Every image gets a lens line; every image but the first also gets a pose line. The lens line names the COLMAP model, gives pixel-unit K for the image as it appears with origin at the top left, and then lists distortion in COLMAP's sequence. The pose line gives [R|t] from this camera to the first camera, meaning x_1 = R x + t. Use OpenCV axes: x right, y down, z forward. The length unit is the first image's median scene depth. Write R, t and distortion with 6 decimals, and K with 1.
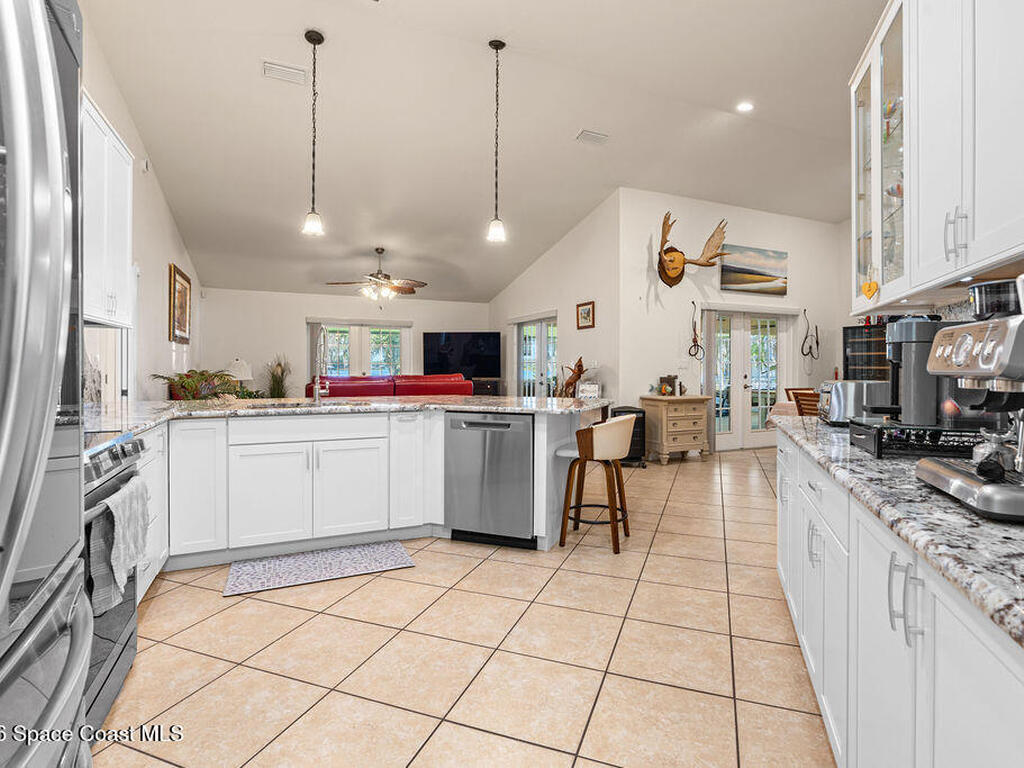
lens RADIAL K [[526.6, 0, 513.4], [0, 526.6, 366.1], [0, 0, 1]] dist [-0.000209, -0.000076]
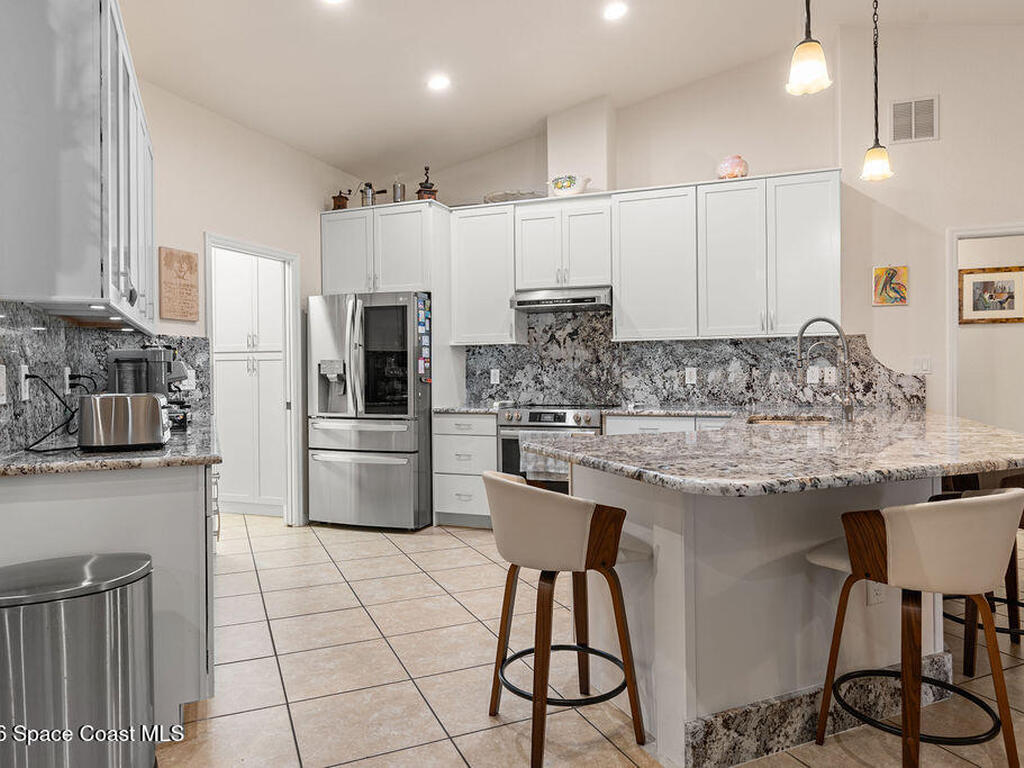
lens RADIAL K [[688.6, 0, 516.1], [0, 688.6, 377.5], [0, 0, 1]] dist [-0.002581, 0.000206]
pose [[-0.702293, 0.008469, -0.711838, 0.291485], [0.006048, 0.999964, 0.005929, 0.000639], [0.711863, -0.000141, -0.702319, 0.643007]]
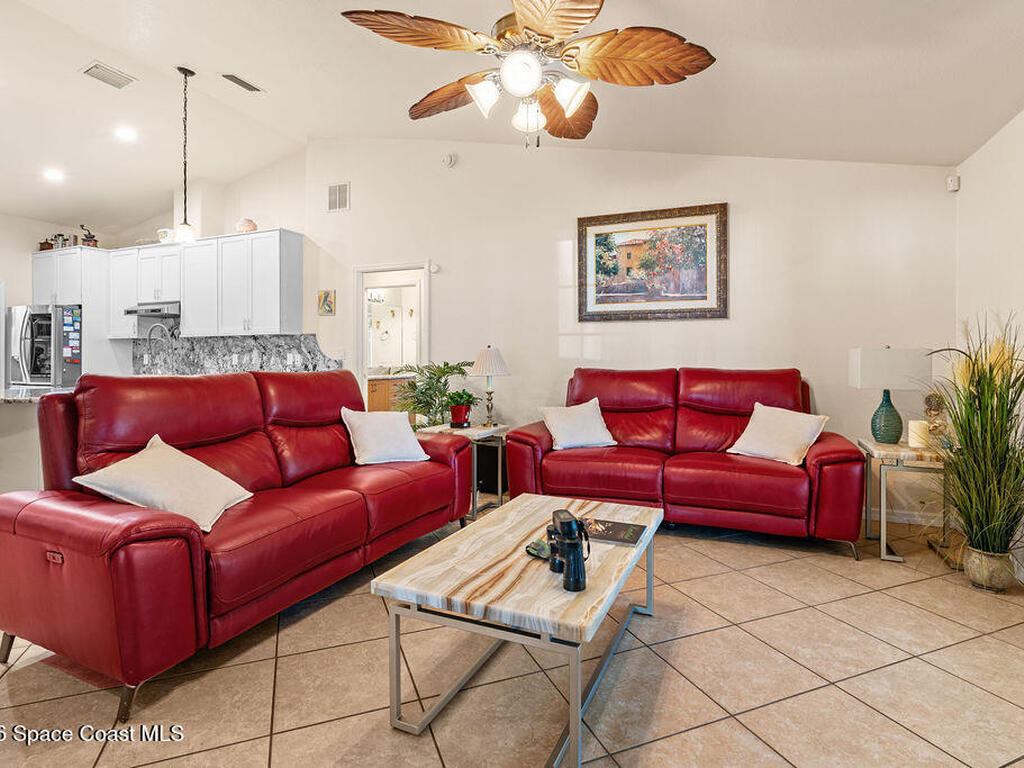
lens RADIAL K [[541.9, 0, 514.1], [0, 541.9, 355.6], [0, 0, 1]] dist [-0.000308, 0.000272]
pose [[-0.730890, -0.005374, -0.682474, -0.049197], [-0.001268, 0.999978, -0.006515, 0.003018], [0.682494, -0.003896, -0.730881, 1.168637]]
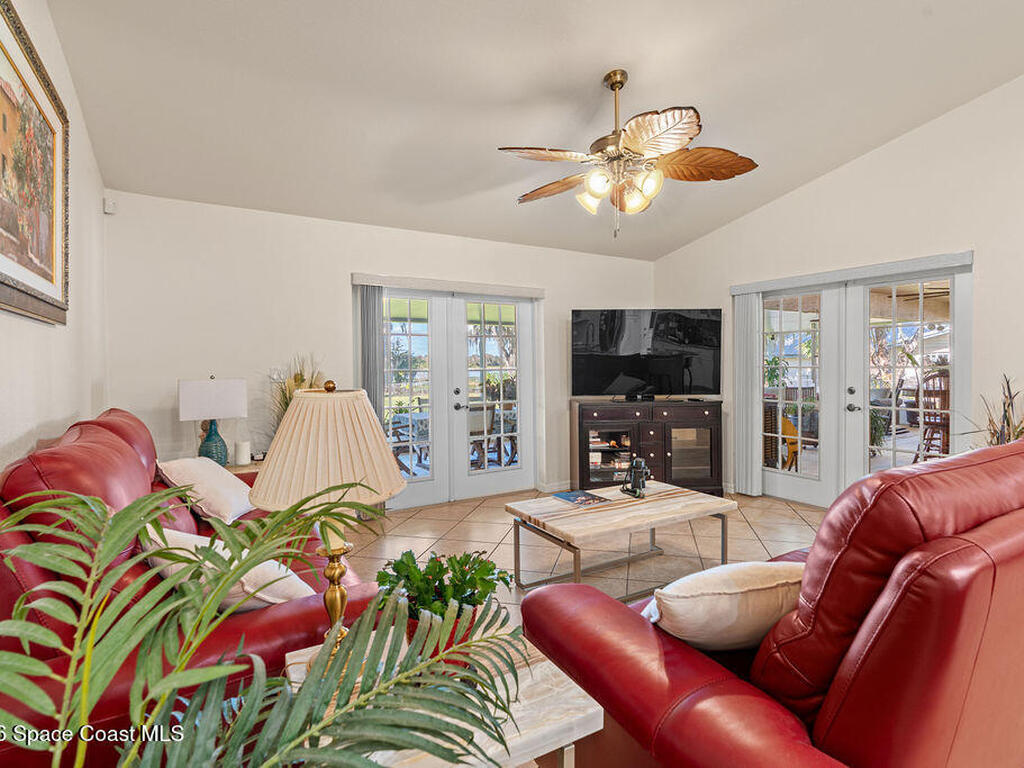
lens RADIAL K [[526.6, 0, 513.4], [0, 526.6, 366.1], [0, 0, 1]] dist [-0.000209, -0.000076]
pose [[0.991448, -0.011190, 0.130024, -0.366304], [0.010616, 0.999931, 0.005109, -0.014138], [-0.130072, -0.003685, 0.991498, 0.608749]]
